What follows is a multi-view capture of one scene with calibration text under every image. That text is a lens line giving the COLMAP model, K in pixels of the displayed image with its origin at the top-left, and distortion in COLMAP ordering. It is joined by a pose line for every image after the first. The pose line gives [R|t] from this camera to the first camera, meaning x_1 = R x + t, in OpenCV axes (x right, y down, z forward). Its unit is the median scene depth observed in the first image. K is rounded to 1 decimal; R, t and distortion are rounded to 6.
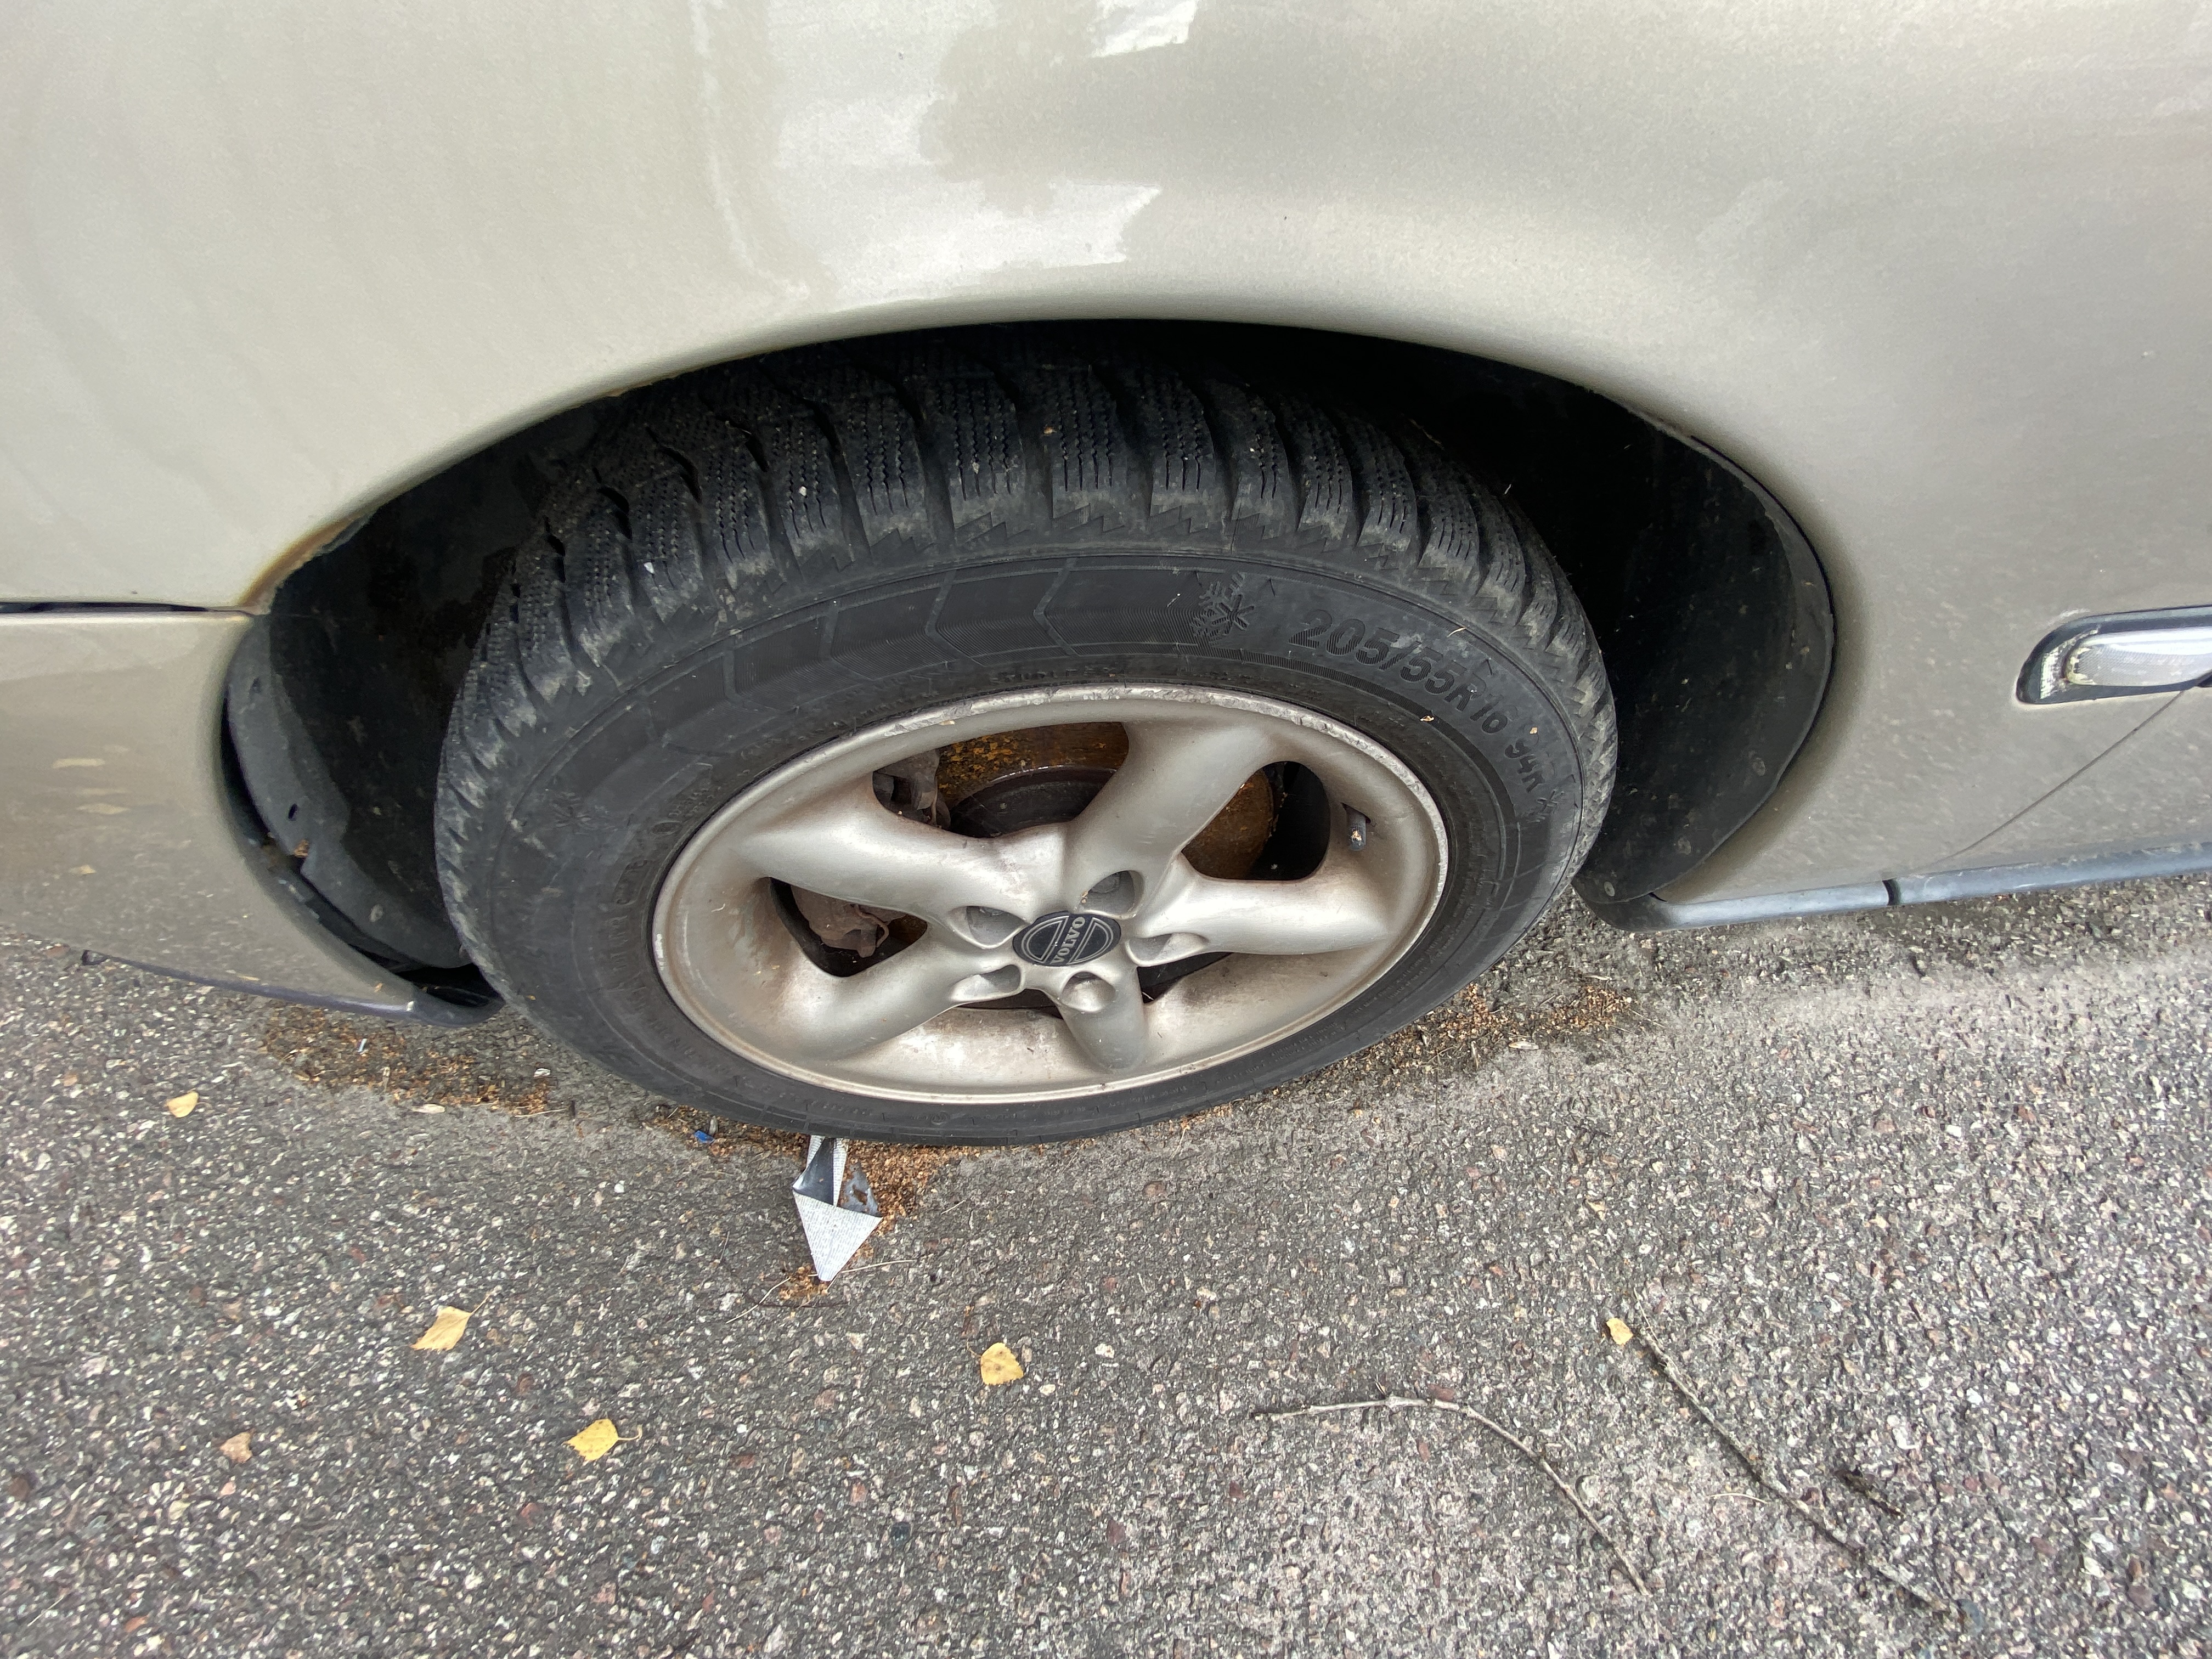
lens RADIAL K [[887.6, 0, 1106.0], [0, 887.6, 829.5], [0, 0, 1]] dist [0.010830, -0.015103]
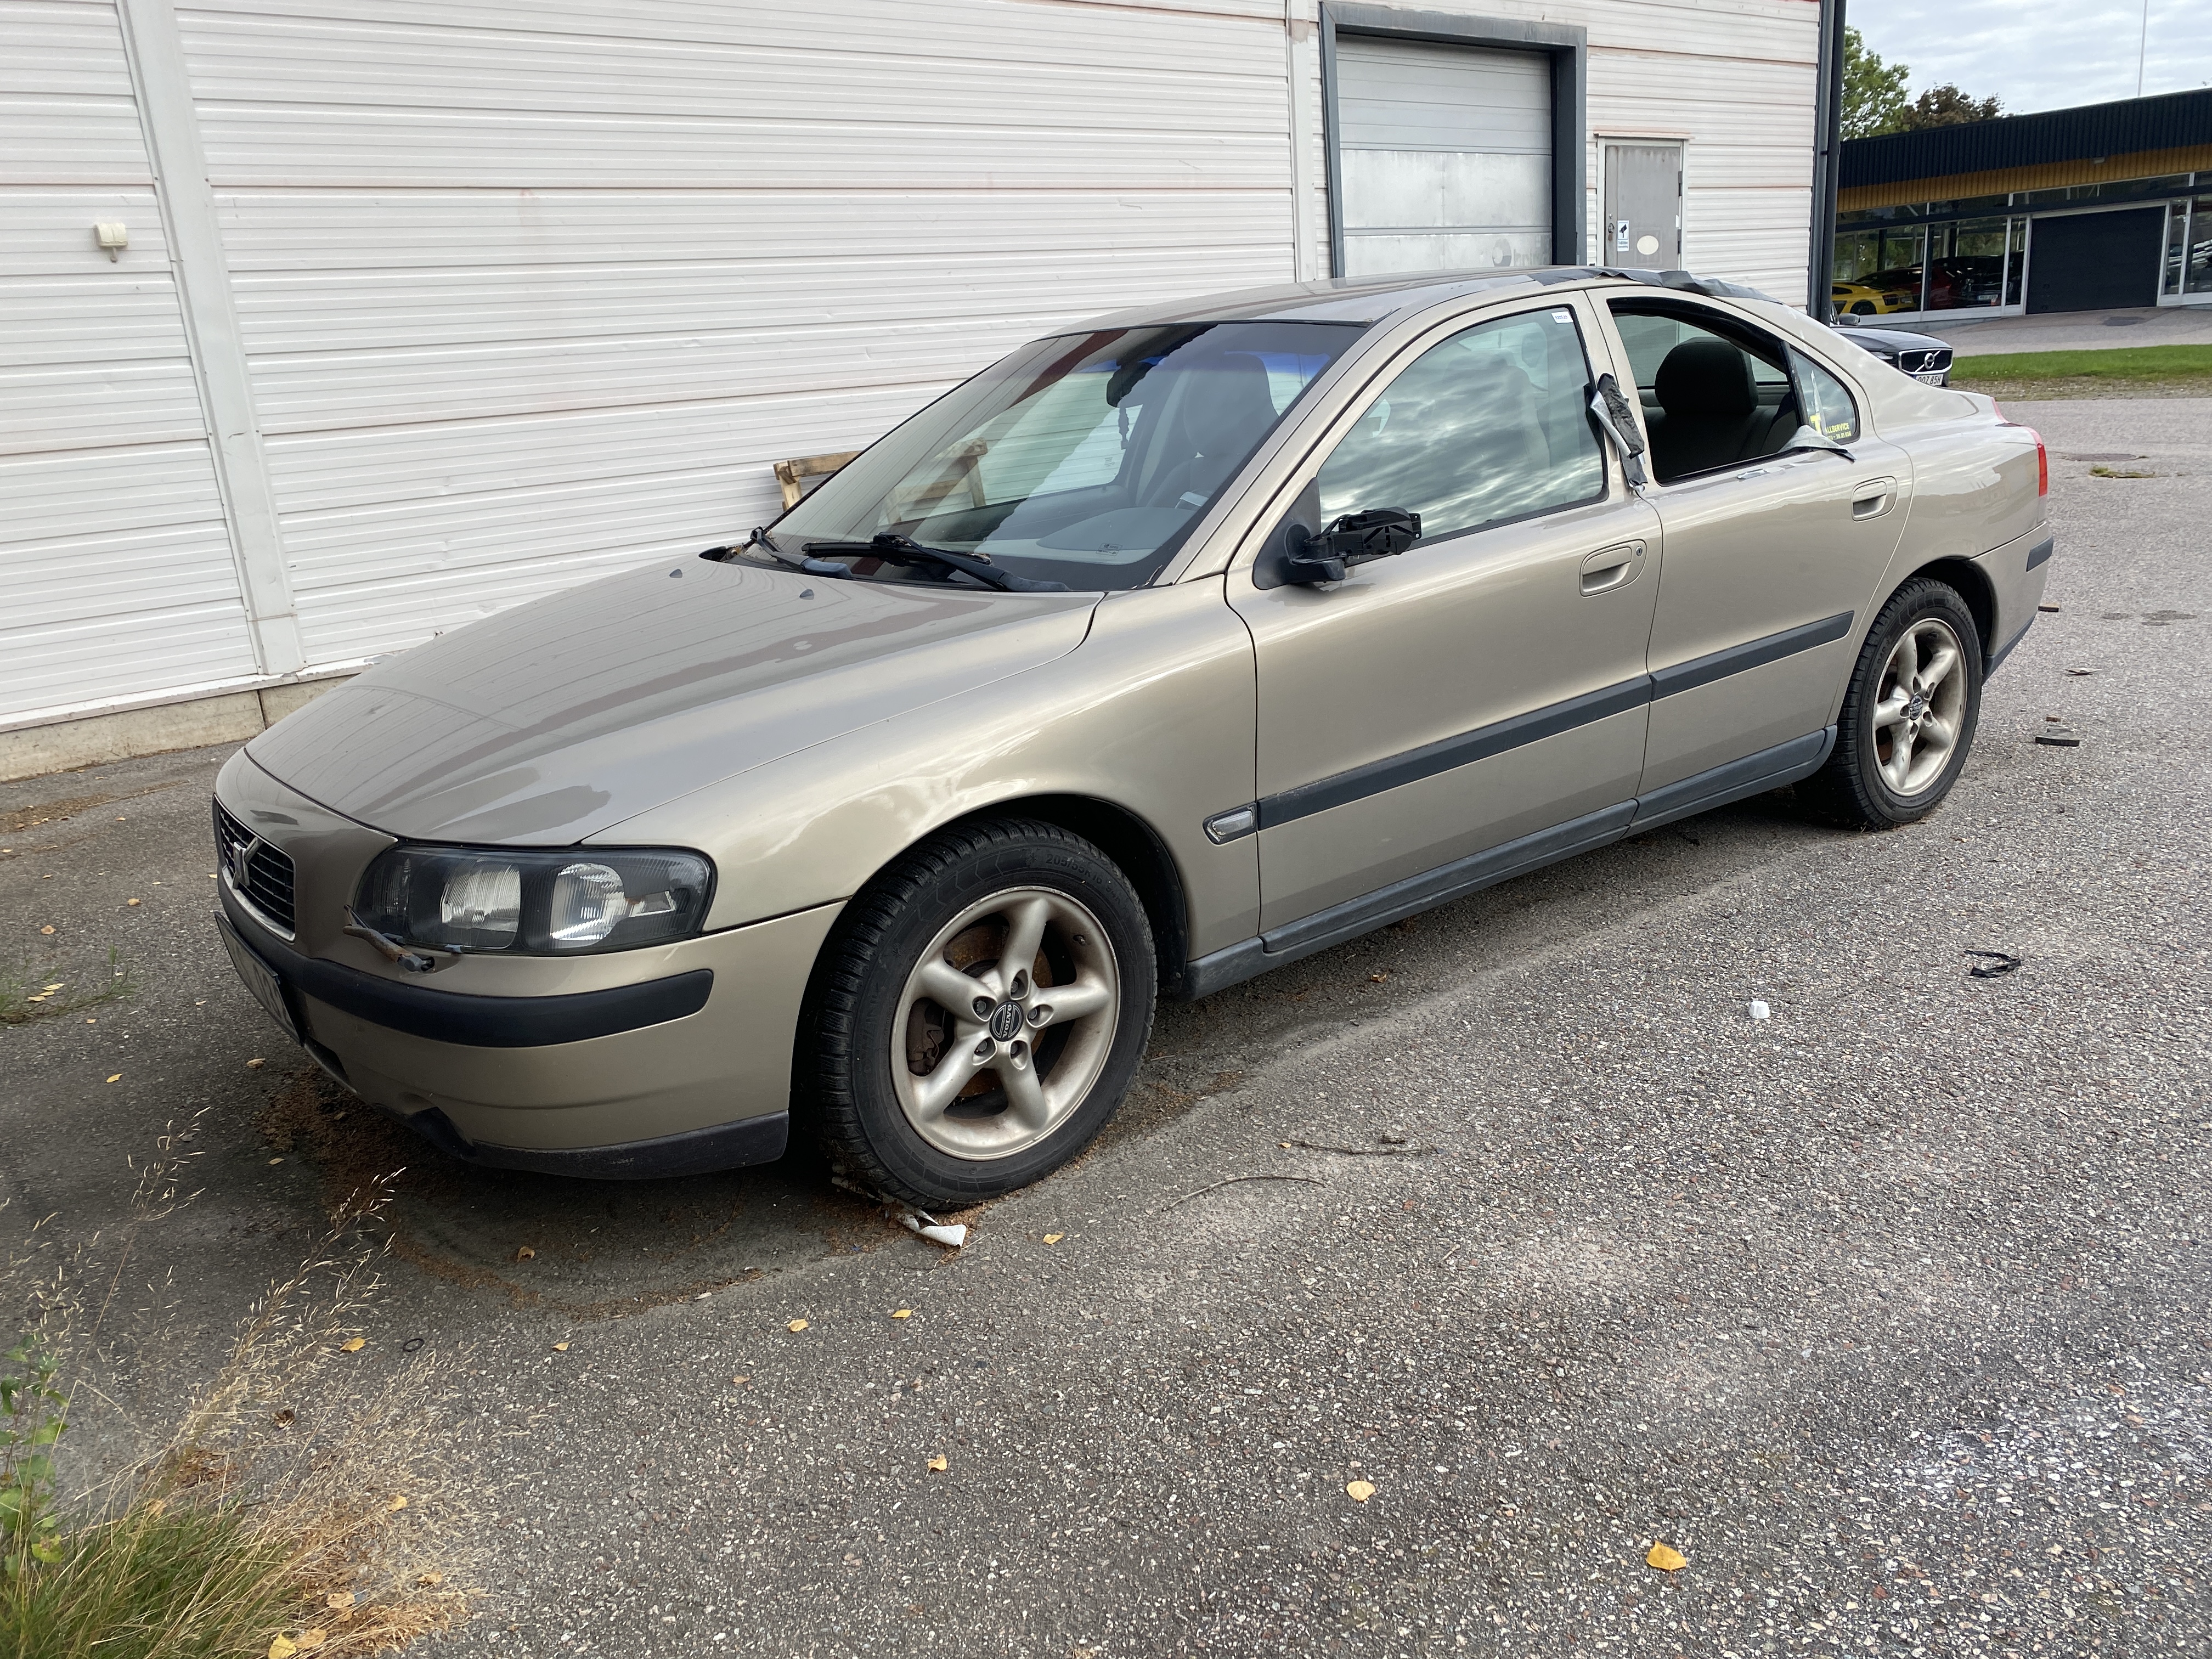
lens RADIAL K [[1660.1, 0, 1106.0], [0, 1660.1, 829.5], [0, 0, 1]] dist [0.017073, -0.008735]
pose [[0.848739, -0.225308, 0.478412, -1.736656], [0.467203, 0.743283, -0.478803, 1.889851], [-0.247717, 0.629895, 0.736117, -2.627998]]
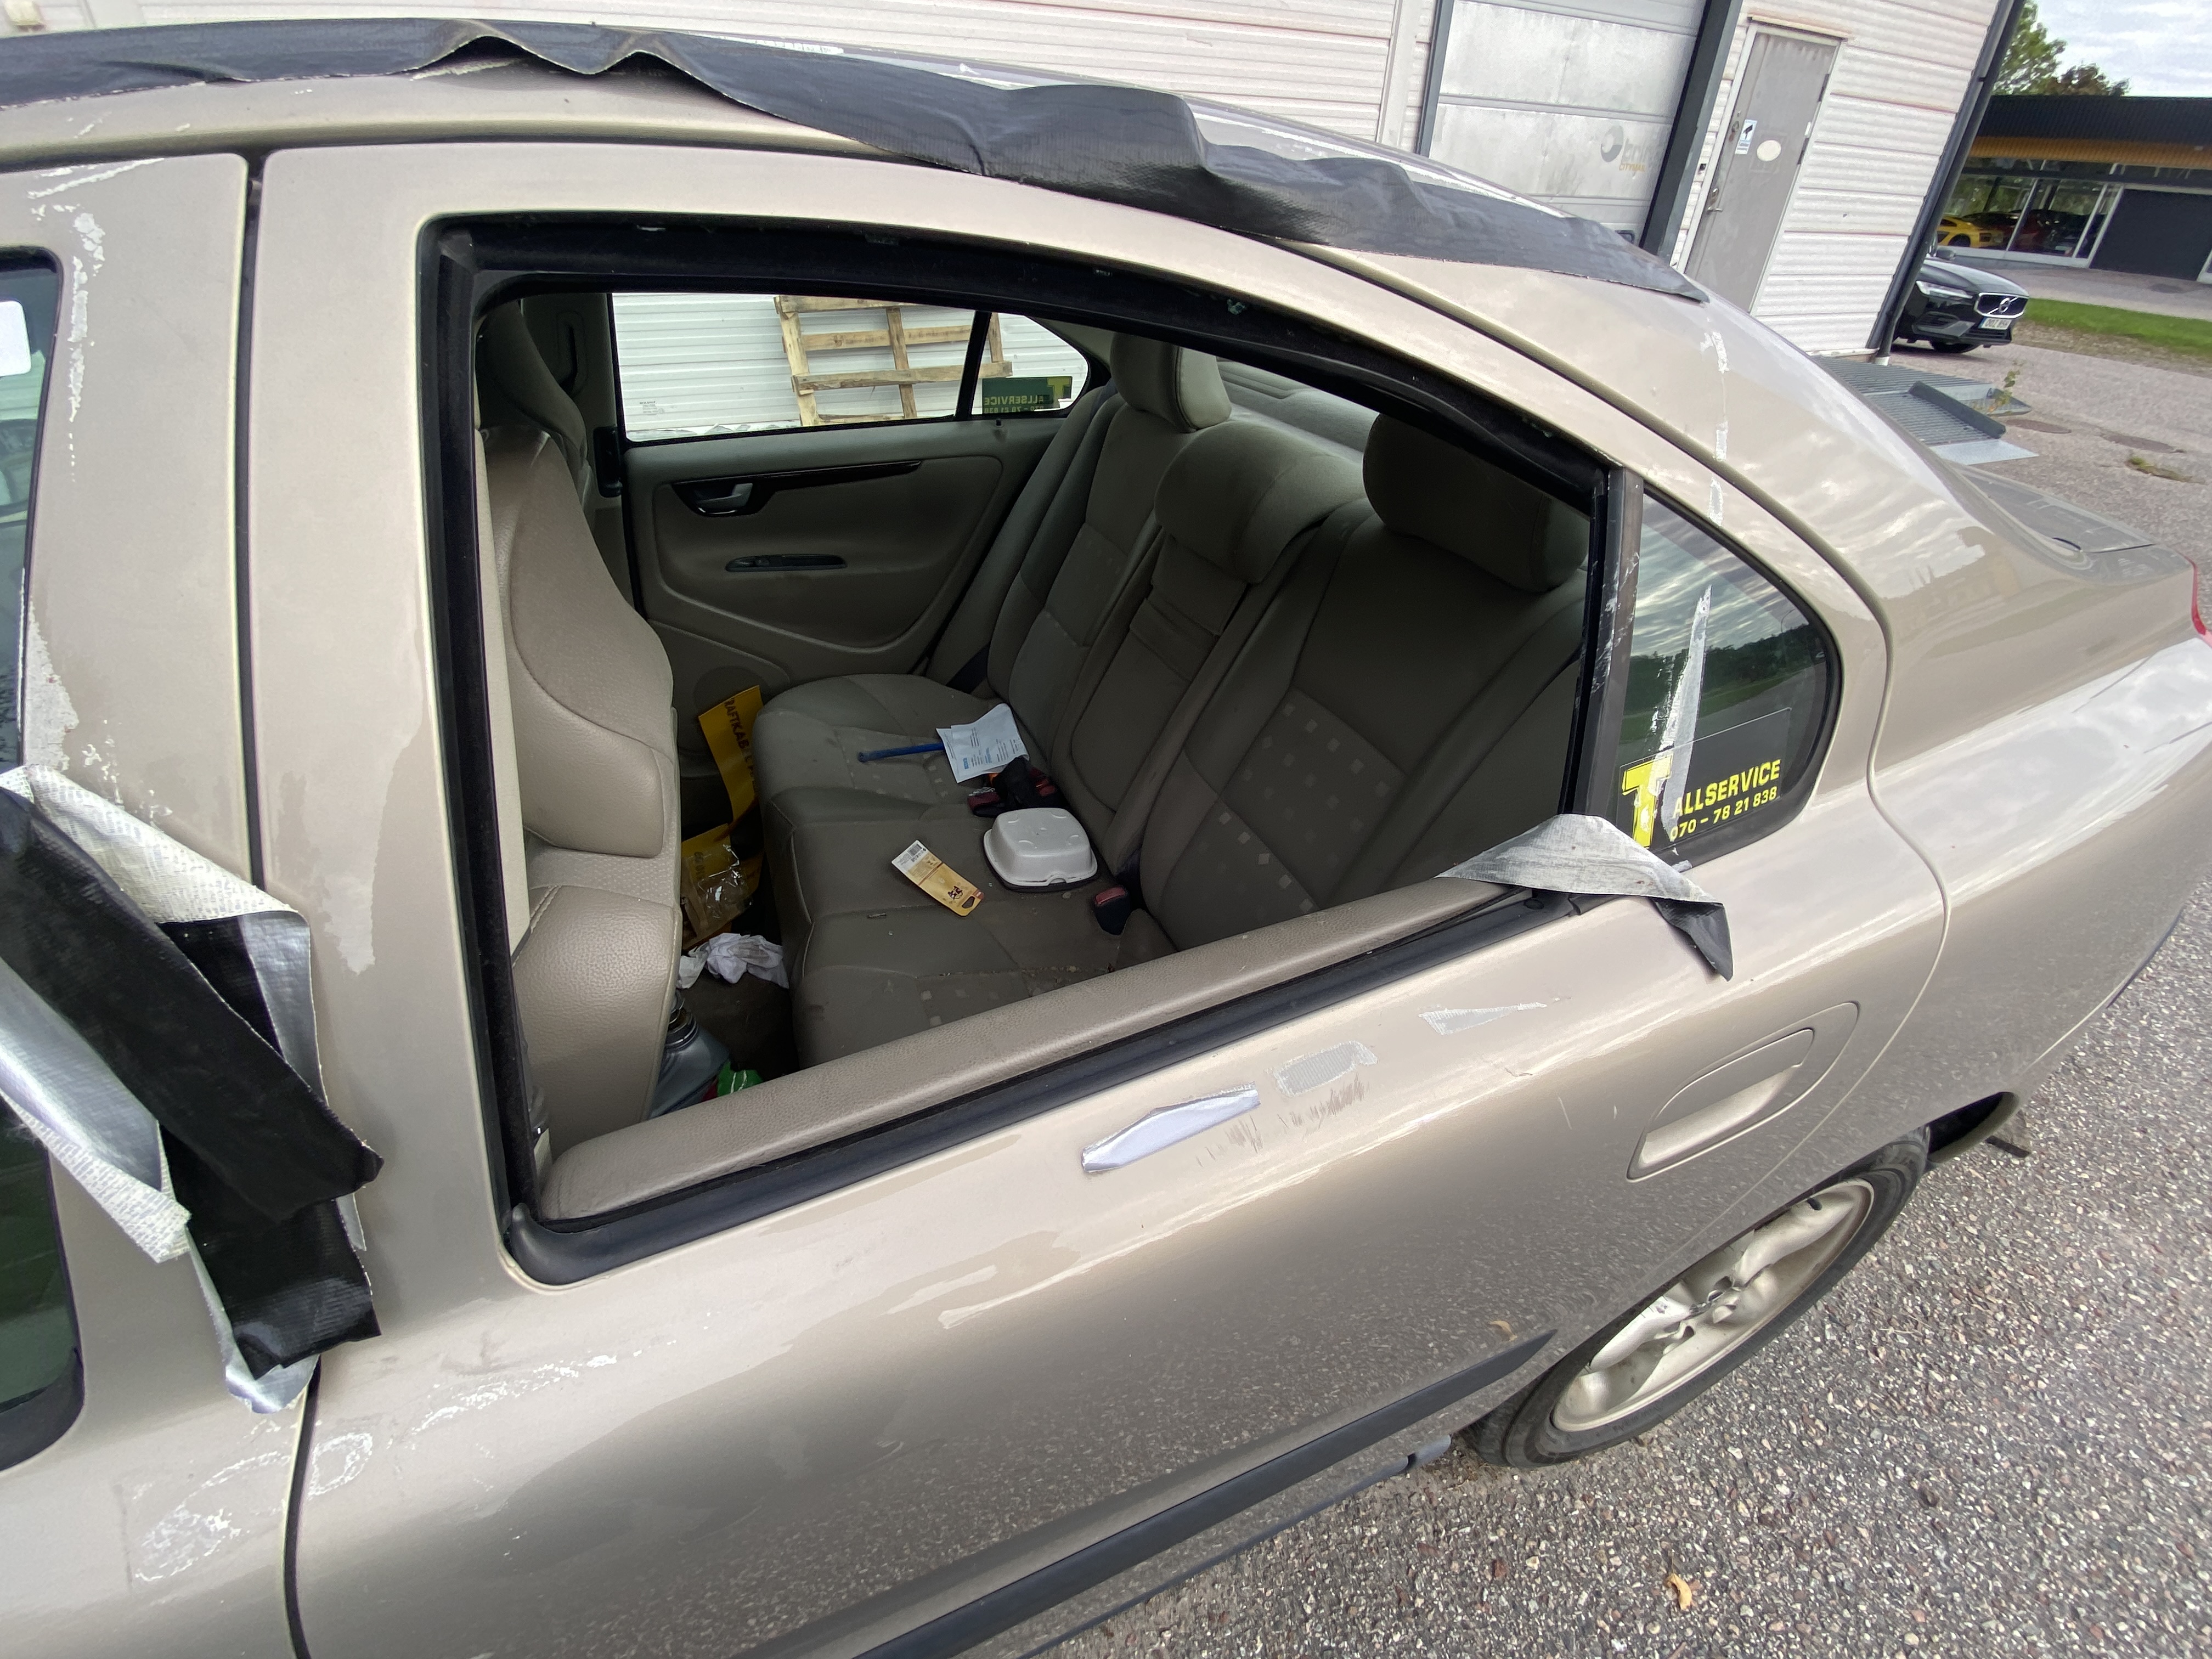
lens RADIAL K [[887.6, 0, 1106.0], [0, 887.6, 829.5], [0, 0, 1]] dist [0.010830, -0.015103]
pose [[0.961462, -0.165610, 0.219462, 3.294254], [0.221108, 0.940174, -0.259200, -0.927482], [-0.163406, 0.297736, 0.940559, -0.349768]]
